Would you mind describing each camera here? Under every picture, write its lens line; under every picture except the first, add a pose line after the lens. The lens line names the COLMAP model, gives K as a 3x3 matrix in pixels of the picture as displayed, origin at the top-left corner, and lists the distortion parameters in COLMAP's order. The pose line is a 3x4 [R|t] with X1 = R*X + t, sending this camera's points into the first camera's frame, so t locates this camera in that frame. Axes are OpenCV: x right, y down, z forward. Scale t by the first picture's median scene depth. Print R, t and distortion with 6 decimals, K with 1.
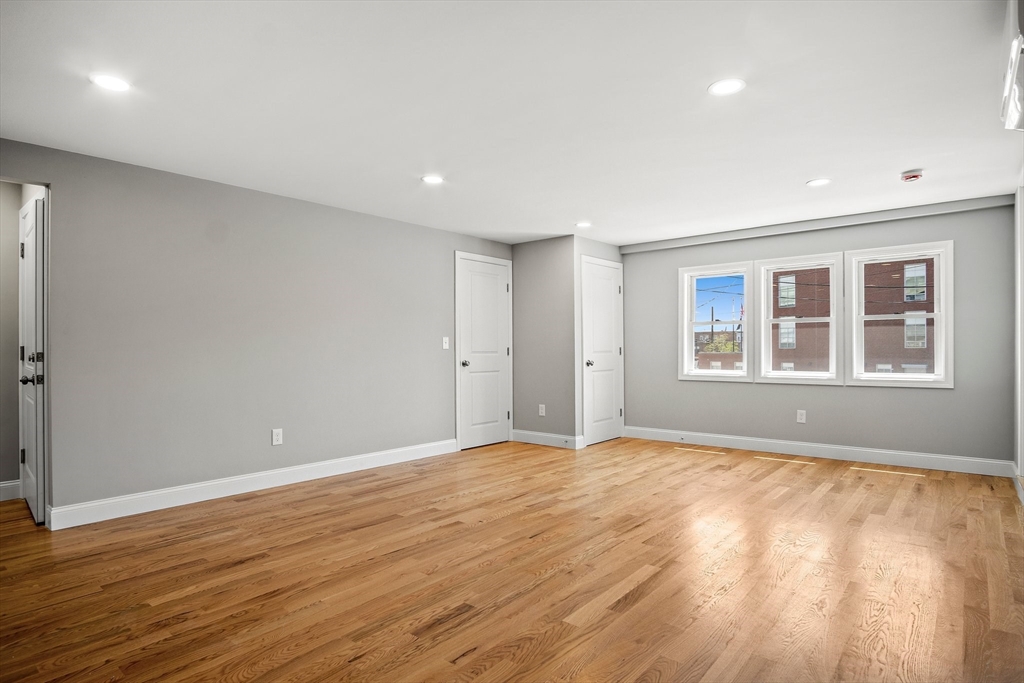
lens RADIAL K [[551.0, 0, 514.9], [0, 551.0, 345.9], [0, 0, 1]] dist [-0.033549, 0.007351]
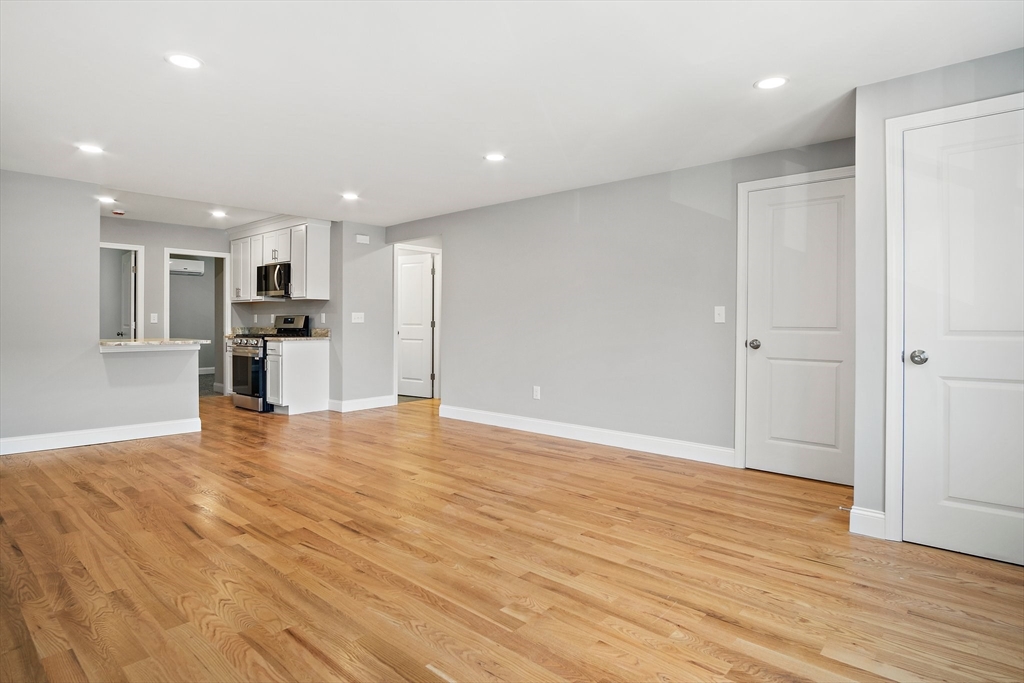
lens RADIAL K [[545.8, 0, 489.2], [0, 545.8, 323.2], [0, 0, 1]] dist [-0.026204, -0.000042]
pose [[-0.035931, 0.008531, -0.999318, 1.017602], [0.002769, 0.999961, 0.008437, -0.000830], [0.999350, -0.002464, -0.035953, 1.194882]]
